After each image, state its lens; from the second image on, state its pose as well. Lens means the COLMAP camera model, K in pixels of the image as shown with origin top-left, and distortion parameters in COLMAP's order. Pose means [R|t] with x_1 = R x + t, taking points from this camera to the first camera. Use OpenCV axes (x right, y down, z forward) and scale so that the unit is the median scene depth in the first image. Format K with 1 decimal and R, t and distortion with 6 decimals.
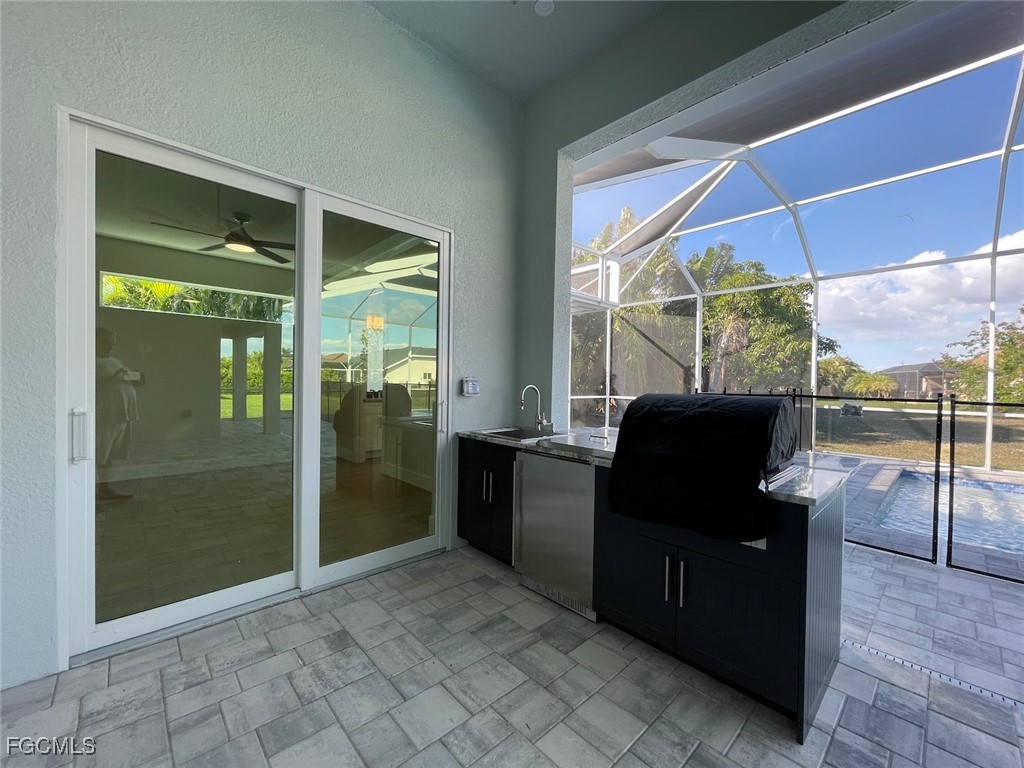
lens RADIAL K [[411.3, 0, 516.4], [0, 411.3, 383.1], [0, 0, 1]] dist [-0.004338, -0.000598]
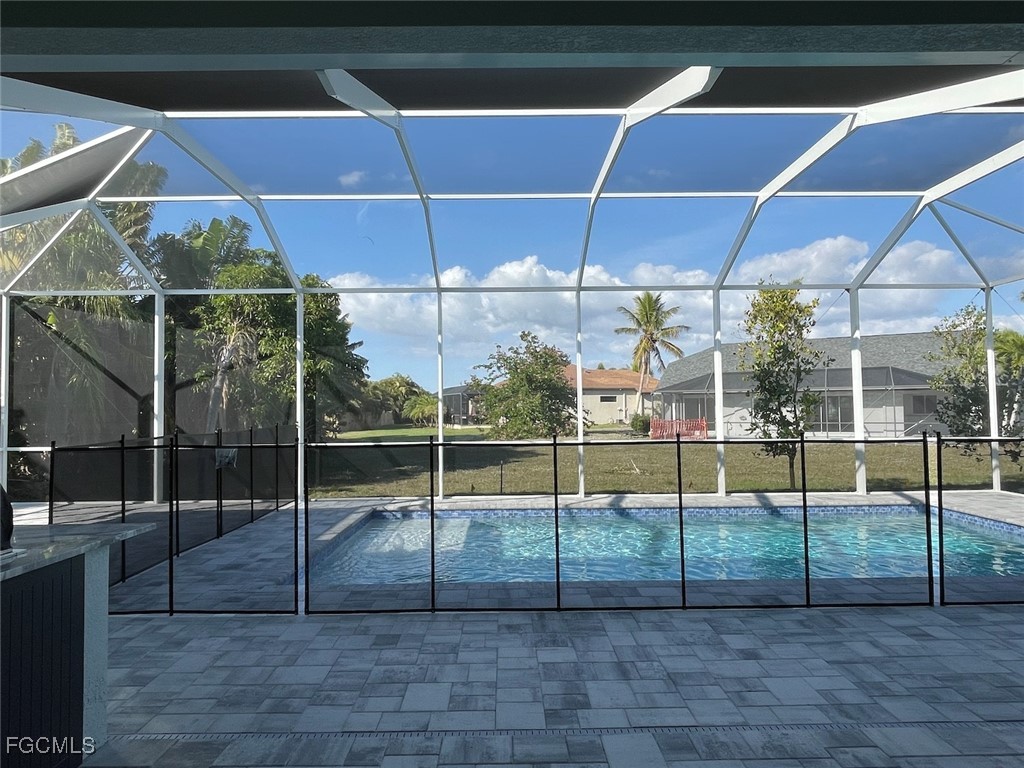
lens RADIAL K [[618.2, 0, 508.2], [0, 618.2, 382.8], [0, 0, 1]] dist [-0.007736, -0.005369]
pose [[0.678109, 0.006161, 0.734936, 0.060328], [0.027211, 0.999069, -0.033483, -0.009026], [-0.734458, 0.042703, 0.677309, -0.079845]]
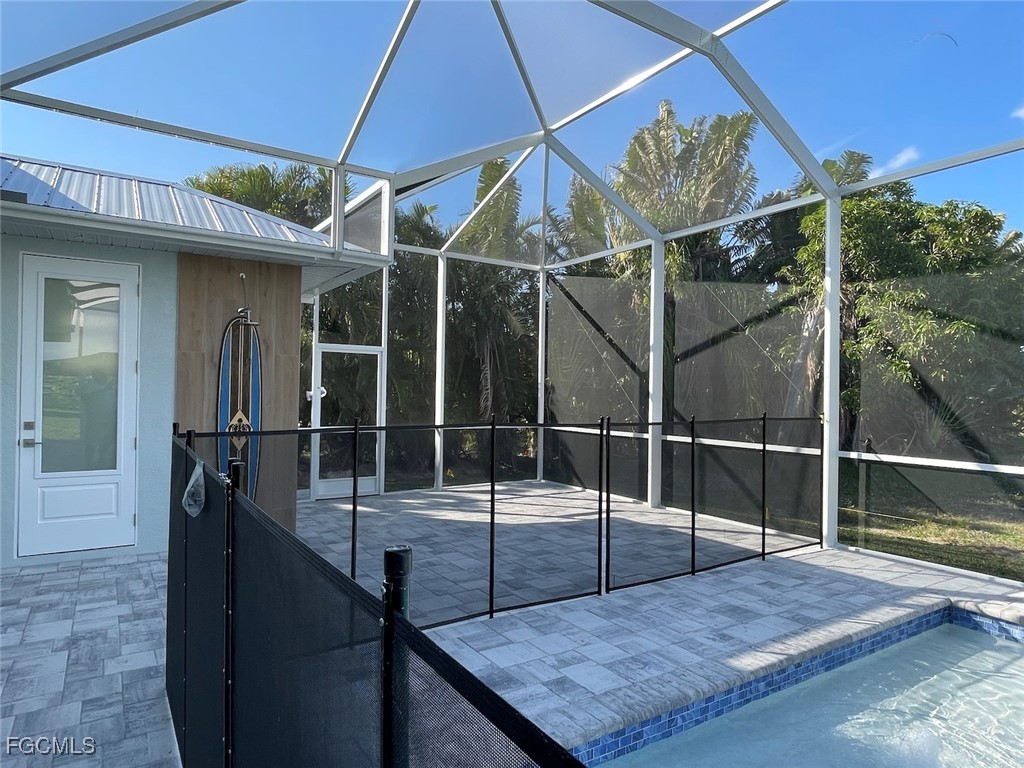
lens RADIAL K [[618.2, 0, 502.3], [0, 618.2, 385.7], [0, 0, 1]] dist [-0.007736, -0.005369]
pose [[0.981663, 0.000380, -0.190623, 0.278326], [-0.003635, 0.999853, -0.016729, -0.005404], [0.190589, 0.017115, 0.981521, 0.120258]]
